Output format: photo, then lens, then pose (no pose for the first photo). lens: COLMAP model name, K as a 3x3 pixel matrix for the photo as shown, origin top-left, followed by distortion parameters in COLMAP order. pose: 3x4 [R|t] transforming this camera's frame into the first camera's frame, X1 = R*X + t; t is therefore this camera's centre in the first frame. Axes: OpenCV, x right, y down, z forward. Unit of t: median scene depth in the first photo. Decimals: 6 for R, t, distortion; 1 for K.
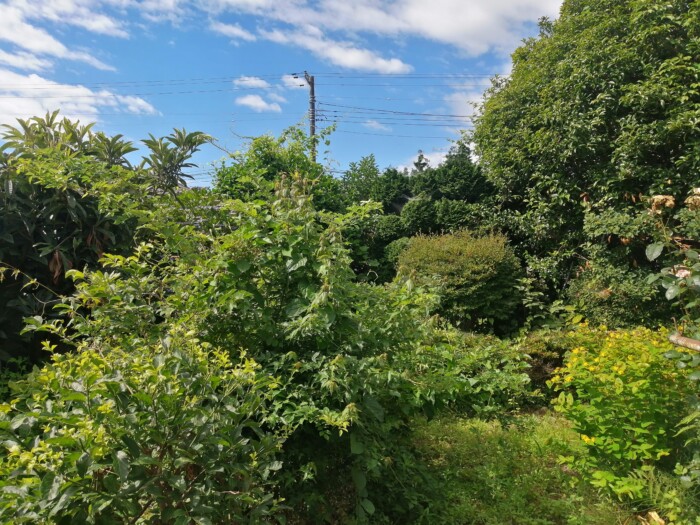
lens RADIAL K [[549.6, 0, 351.9], [0, 549.6, 257.5], [0, 0, 1]] dist [-0.005313, 0.035921]
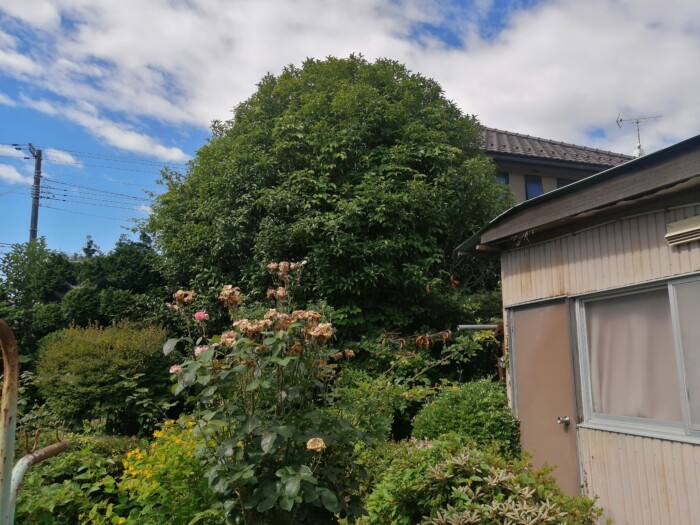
lens RADIAL K [[549.6, 0, 356.2], [0, 549.6, 263.2], [0, 0, 1]] dist [-0.005313, 0.035921]
pose [[0.919171, 0.053631, 0.390191, 0.189730], [0.007594, 0.988088, -0.153699, -0.001343], [-0.393786, 0.144239, 0.907815, -0.022672]]
